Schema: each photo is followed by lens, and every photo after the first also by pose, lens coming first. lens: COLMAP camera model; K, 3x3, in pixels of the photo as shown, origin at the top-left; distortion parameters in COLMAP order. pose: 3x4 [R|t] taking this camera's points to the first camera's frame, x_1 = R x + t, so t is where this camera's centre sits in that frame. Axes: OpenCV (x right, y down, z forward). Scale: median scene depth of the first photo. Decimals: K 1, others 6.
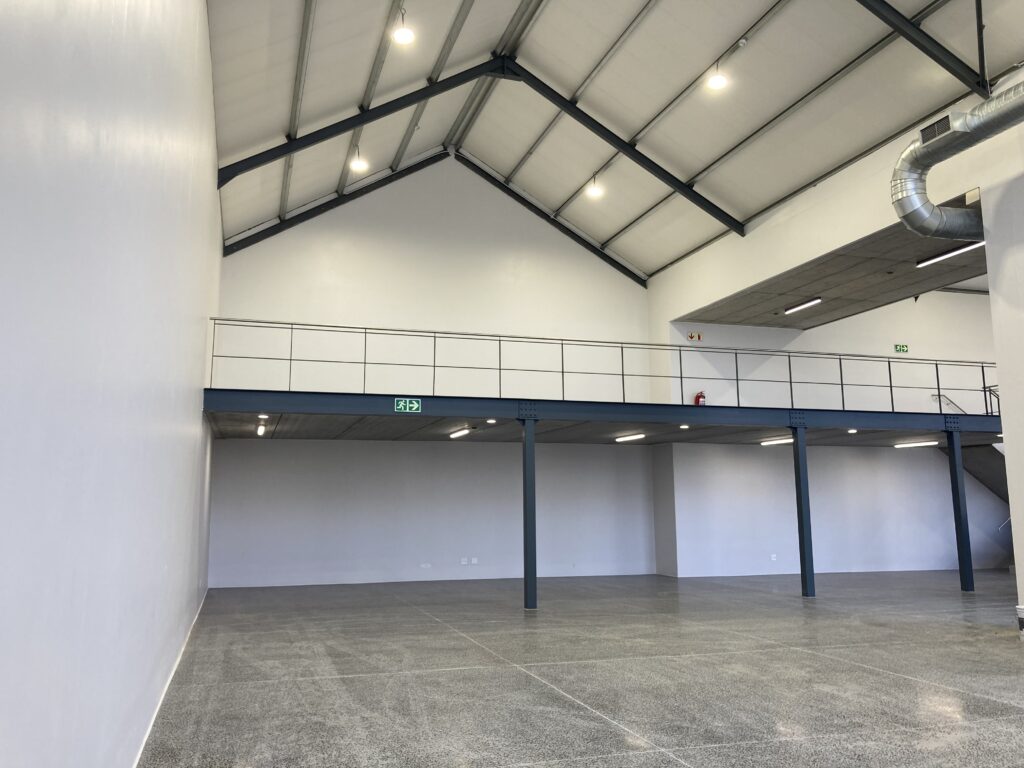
lens RADIAL K [[833.1, 0, 512.0], [0, 833.1, 384.0], [0, 0, 1]] dist [0.034852, -0.063171]
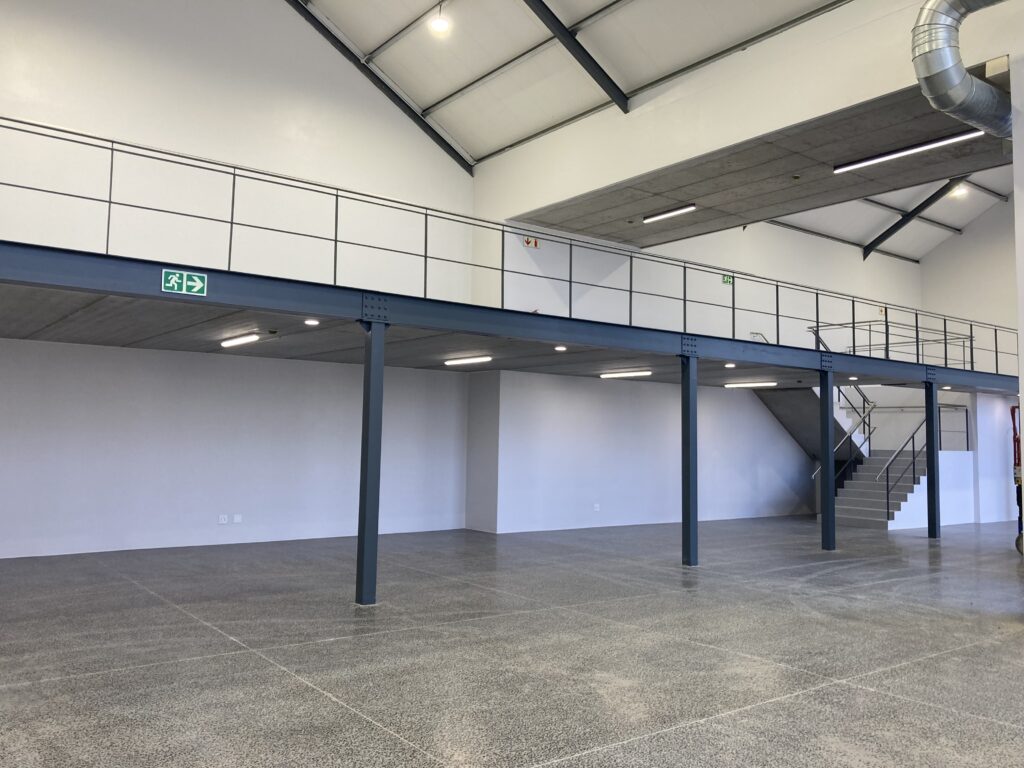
lens RADIAL K [[833.1, 0, 512.0], [0, 833.1, 384.0], [0, 0, 1]] dist [0.034852, -0.063171]
pose [[0.940820, 0.042188, 0.336272, -0.082816], [-0.069838, 0.995060, 0.070555, 0.031308], [-0.331634, -0.089864, 0.939118, 0.286267]]
